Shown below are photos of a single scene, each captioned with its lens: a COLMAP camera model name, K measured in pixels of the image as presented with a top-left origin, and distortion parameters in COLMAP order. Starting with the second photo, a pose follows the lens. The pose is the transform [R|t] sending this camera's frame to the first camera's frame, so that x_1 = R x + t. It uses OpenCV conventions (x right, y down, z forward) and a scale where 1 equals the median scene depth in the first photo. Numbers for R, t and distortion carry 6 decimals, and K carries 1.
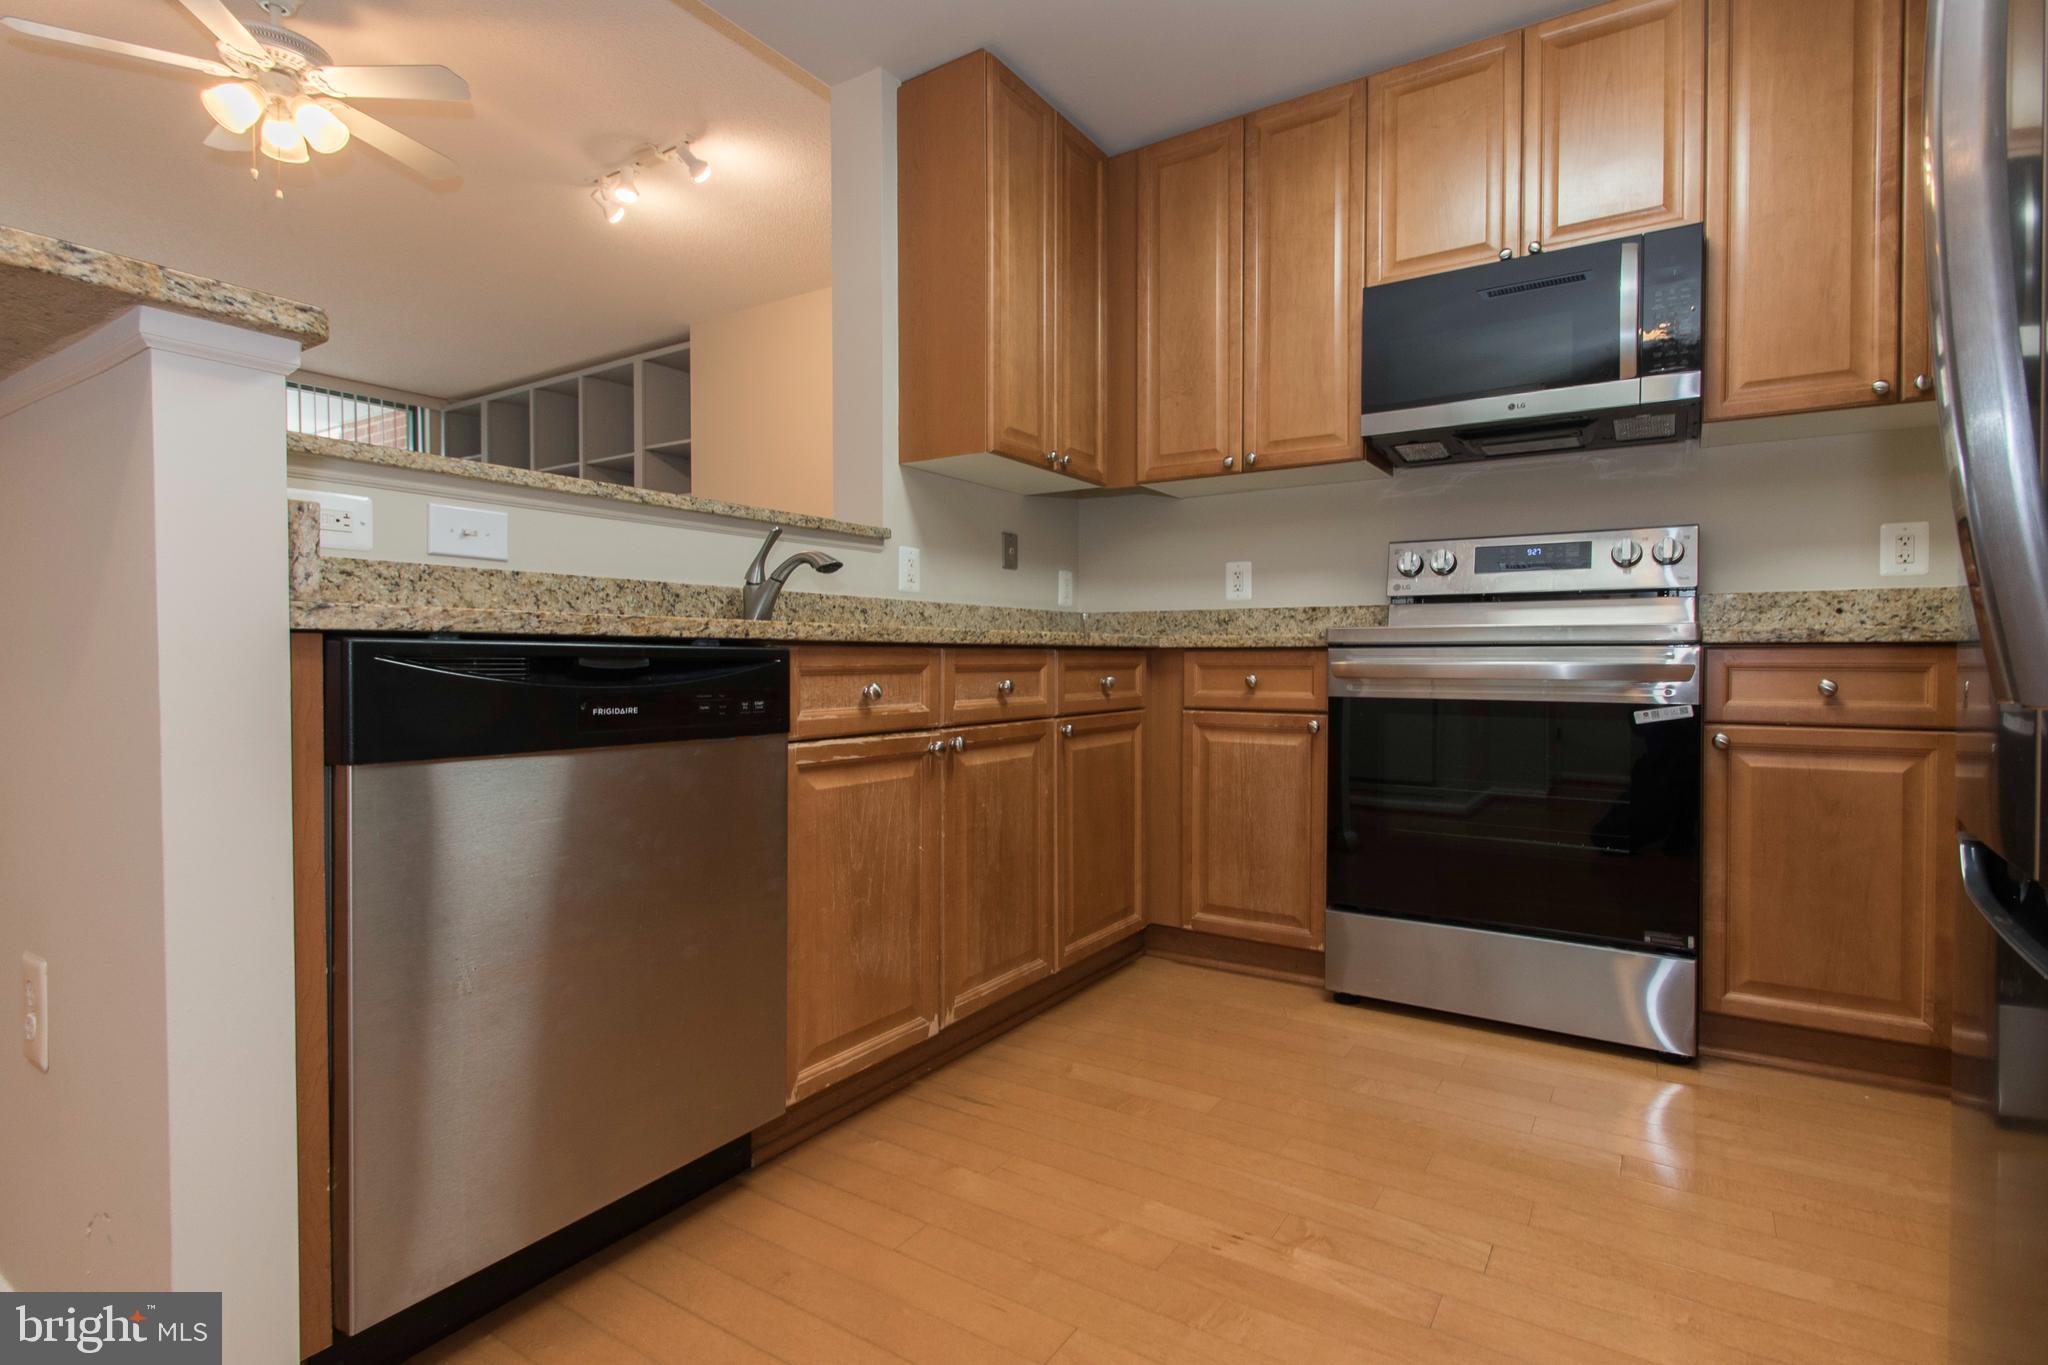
lens RADIAL K [[945.5, 0, 1089.2], [0, 945.5, 670.2], [0, 0, 1]] dist [0.000397, 0.000645]
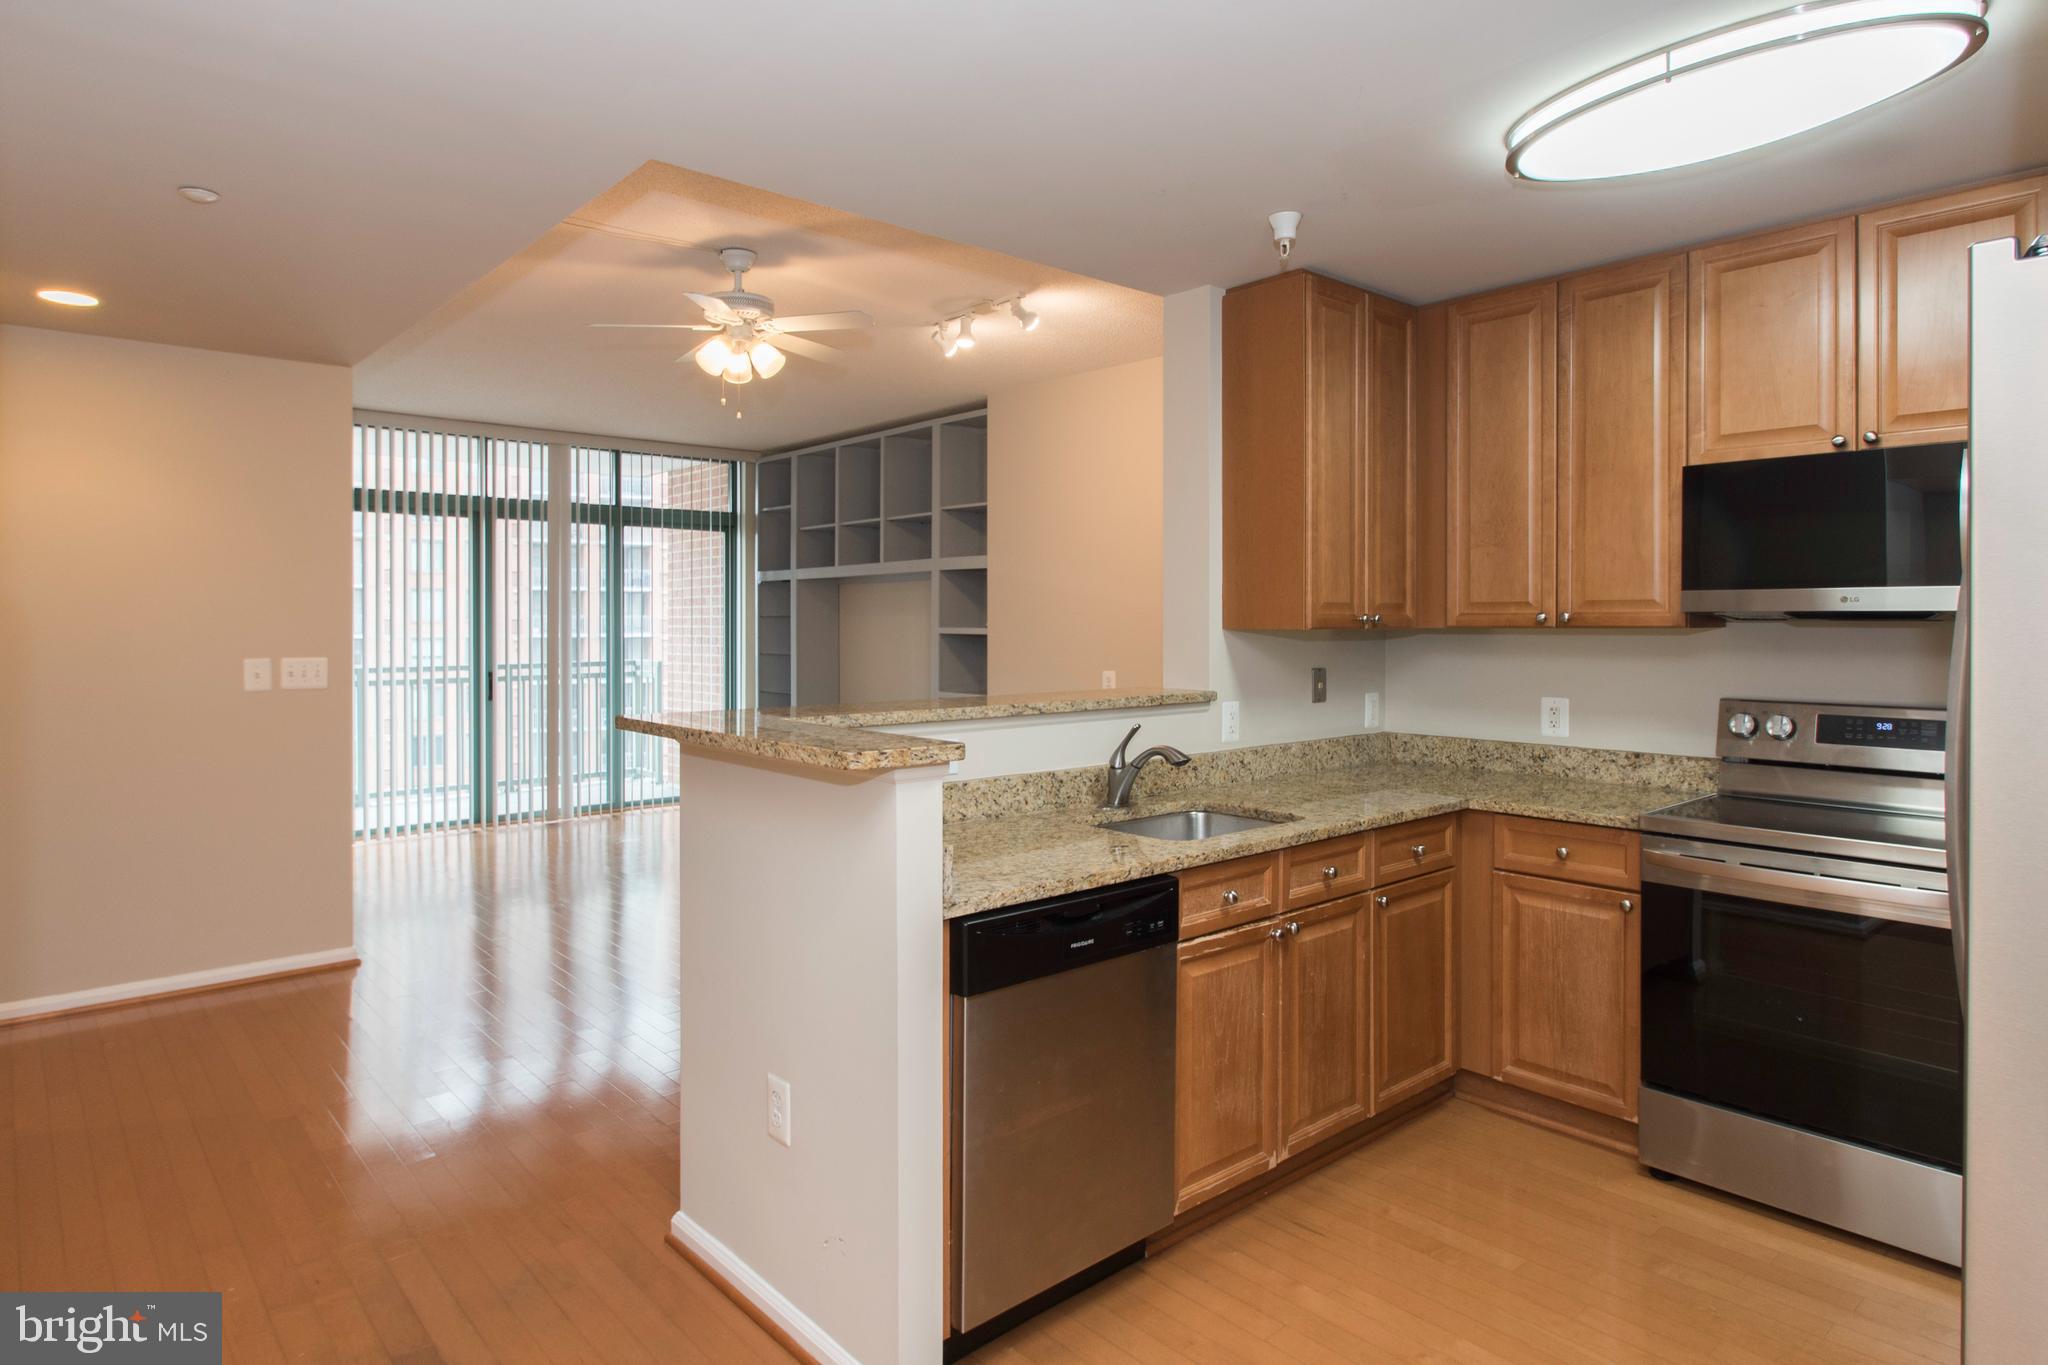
lens RADIAL K [[1132.4, 0, 1038.7], [0, 1132.4, 610.8], [0, 0, 1]] dist [0.004454, -0.006931]
pose [[0.958124, 0.002177, -0.286345, -0.025663], [-0.009323, 0.999678, -0.023594, -0.214132], [0.286202, 0.025276, 0.957836, -0.367651]]
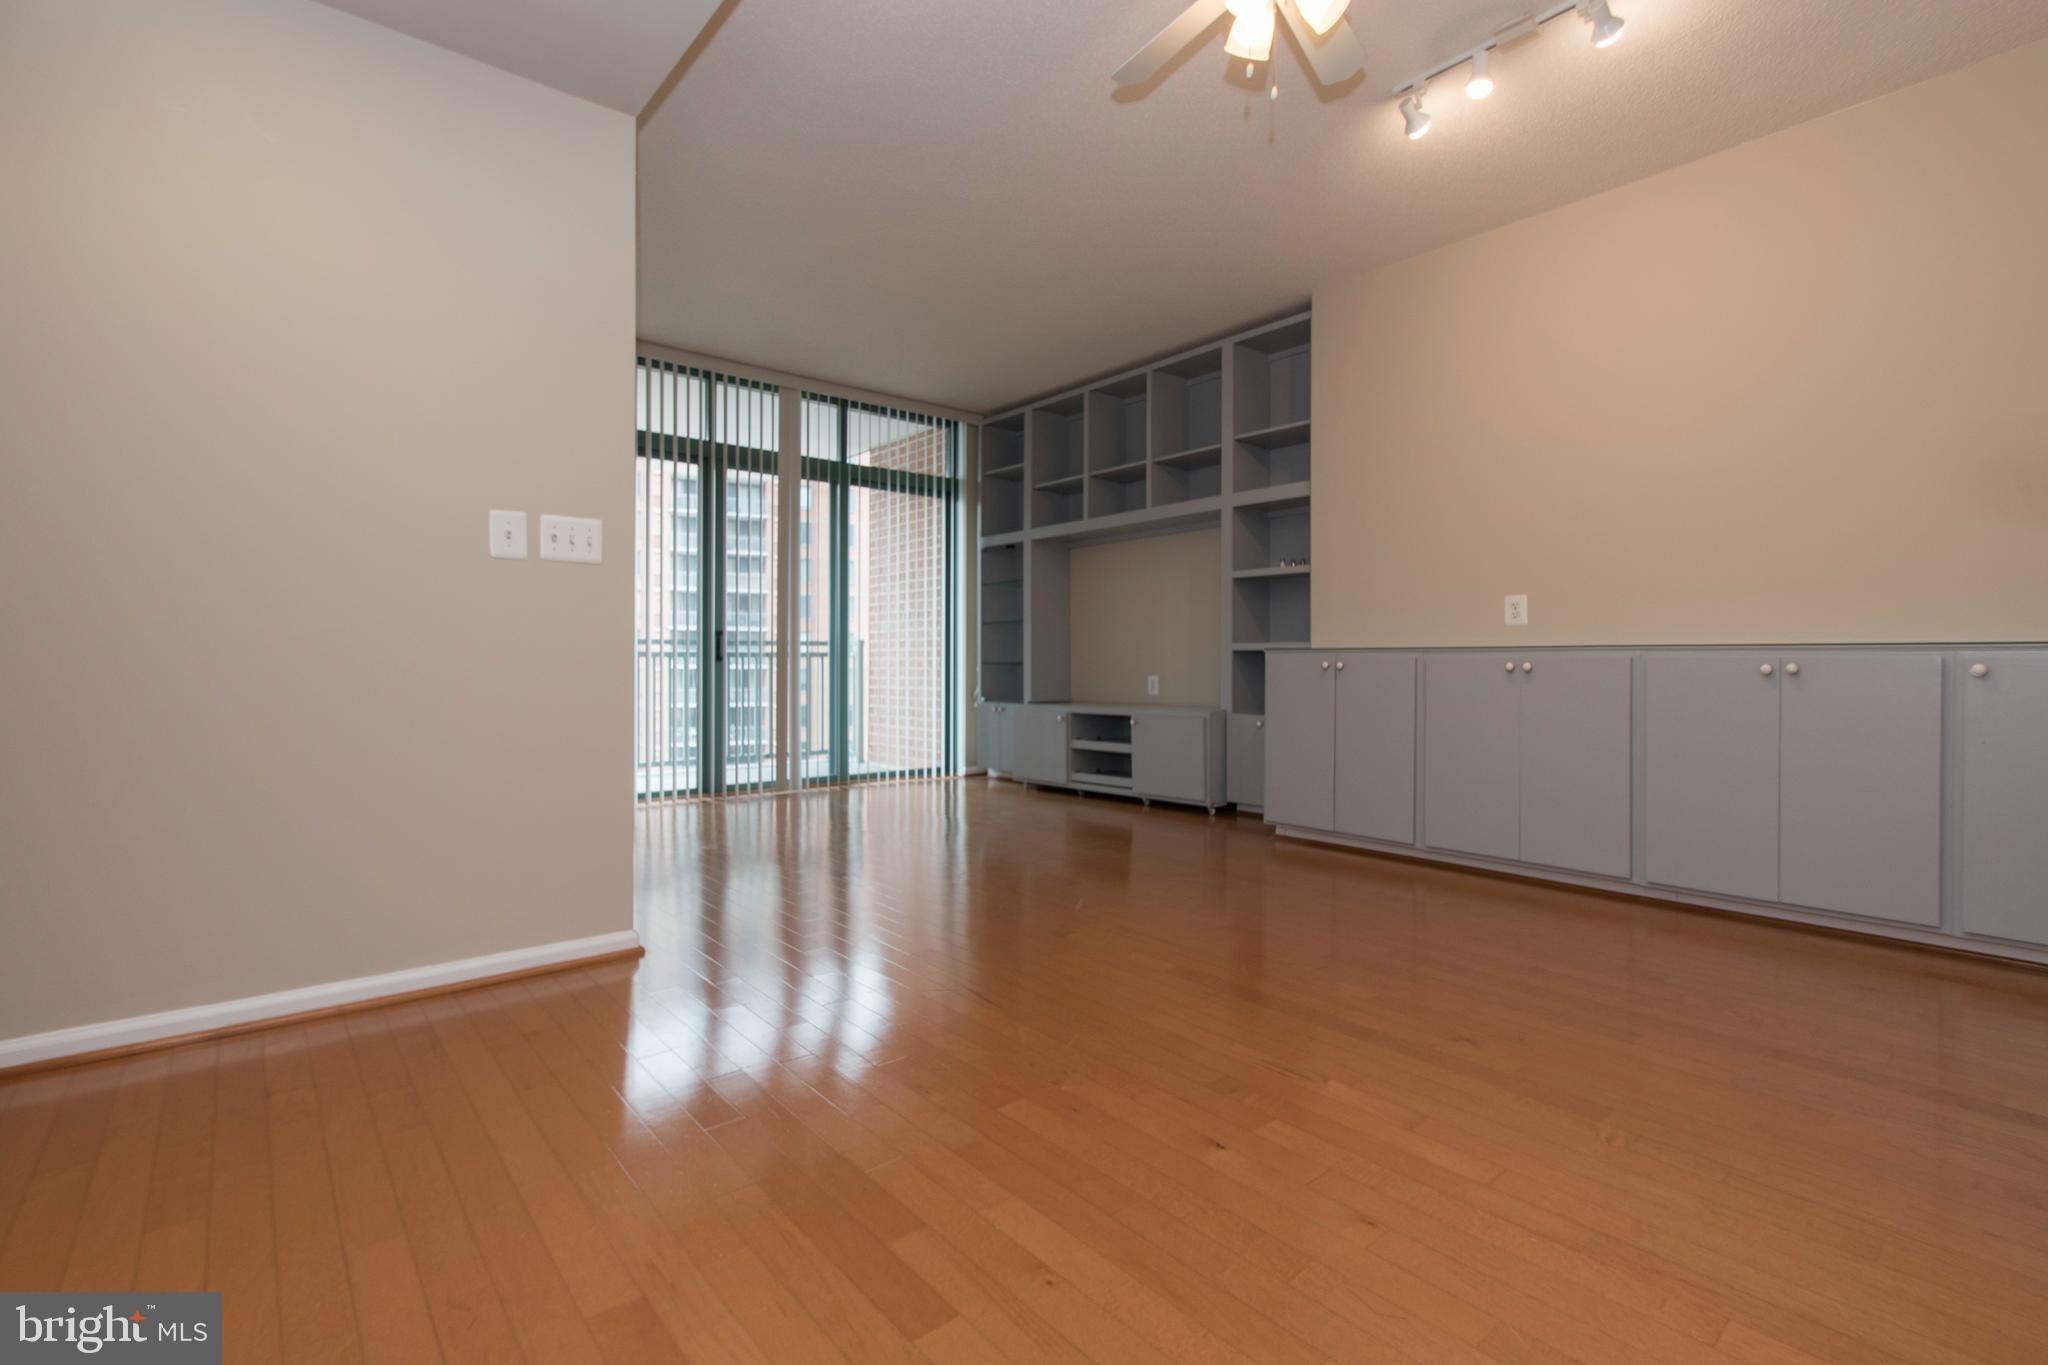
lens RADIAL K [[903.5, 0, 1038.6], [0, 903.5, 649.8], [0, 0, 1]] dist [0.000259, -0.001092]
pose [[0.949712, 0.000665, -0.313125, -0.870198], [-0.010823, 0.999470, -0.030704, 0.008218], [0.312938, 0.032549, 0.949216, 0.251625]]
